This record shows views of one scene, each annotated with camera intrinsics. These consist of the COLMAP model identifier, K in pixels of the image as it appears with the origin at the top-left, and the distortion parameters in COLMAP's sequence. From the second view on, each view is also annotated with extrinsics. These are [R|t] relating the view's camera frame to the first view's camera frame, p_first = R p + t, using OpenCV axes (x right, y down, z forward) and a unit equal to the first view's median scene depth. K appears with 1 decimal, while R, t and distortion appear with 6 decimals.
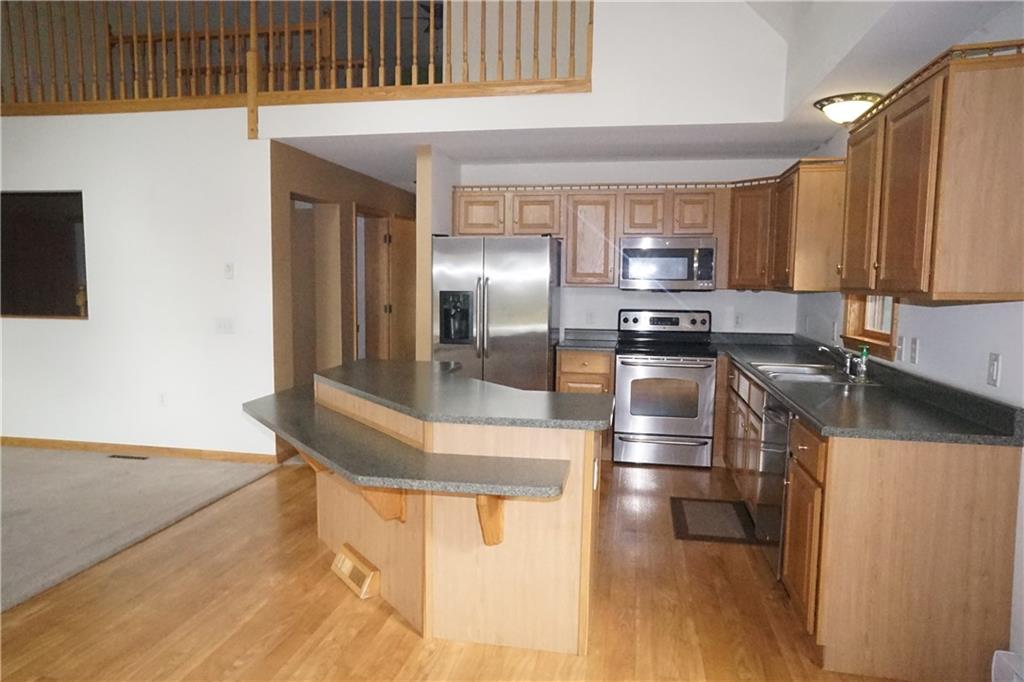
lens RADIAL K [[690.6, 0, 512.4], [0, 690.6, 364.3], [0, 0, 1]] dist [-0.004804, 0.003474]
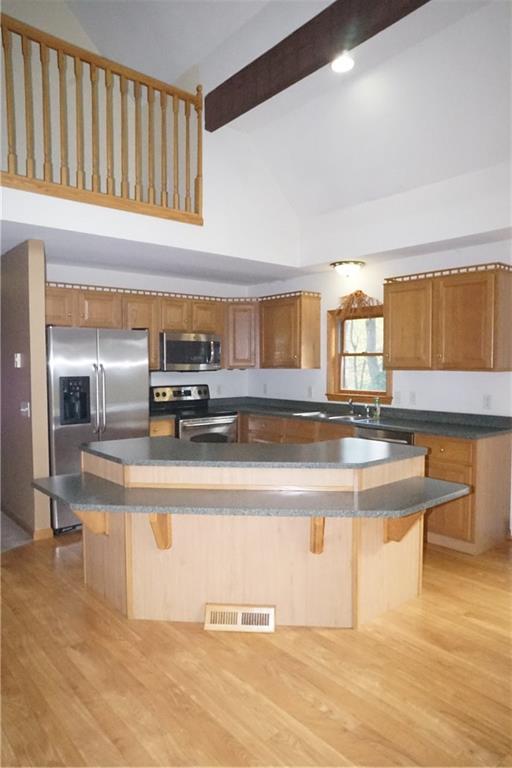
lens RADIAL K [[517.9, 0, 261.8], [0, 517.9, 387.3], [0, 0, 1]] dist [-0.004804, 0.003474]
pose [[0.613985, -0.046764, 0.787931, -0.547991], [0.109748, 0.993605, -0.026549, -0.032829], [-0.781651, 0.102775, 0.615190, 0.260626]]
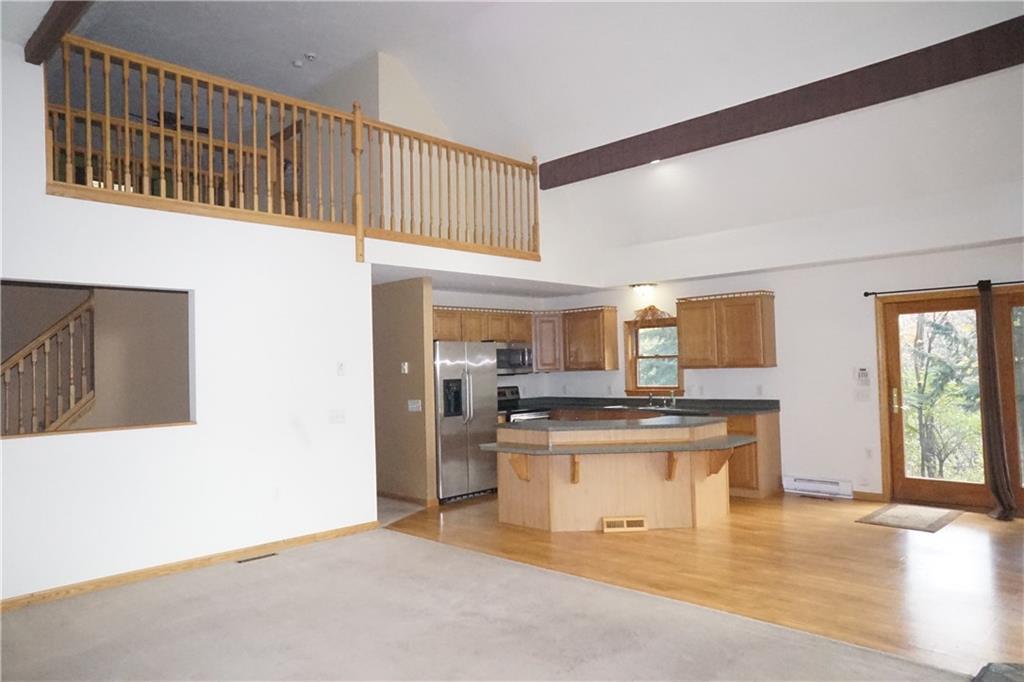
lens RADIAL K [[690.6, 0, 504.1], [0, 690.6, 340.0], [0, 0, 1]] dist [-0.004804, 0.003474]
pose [[0.540245, 0.012500, 0.841415, -1.226581], [0.139957, 0.984629, -0.104490, -0.019989], [-0.829787, 0.174212, 0.530191, 0.139785]]
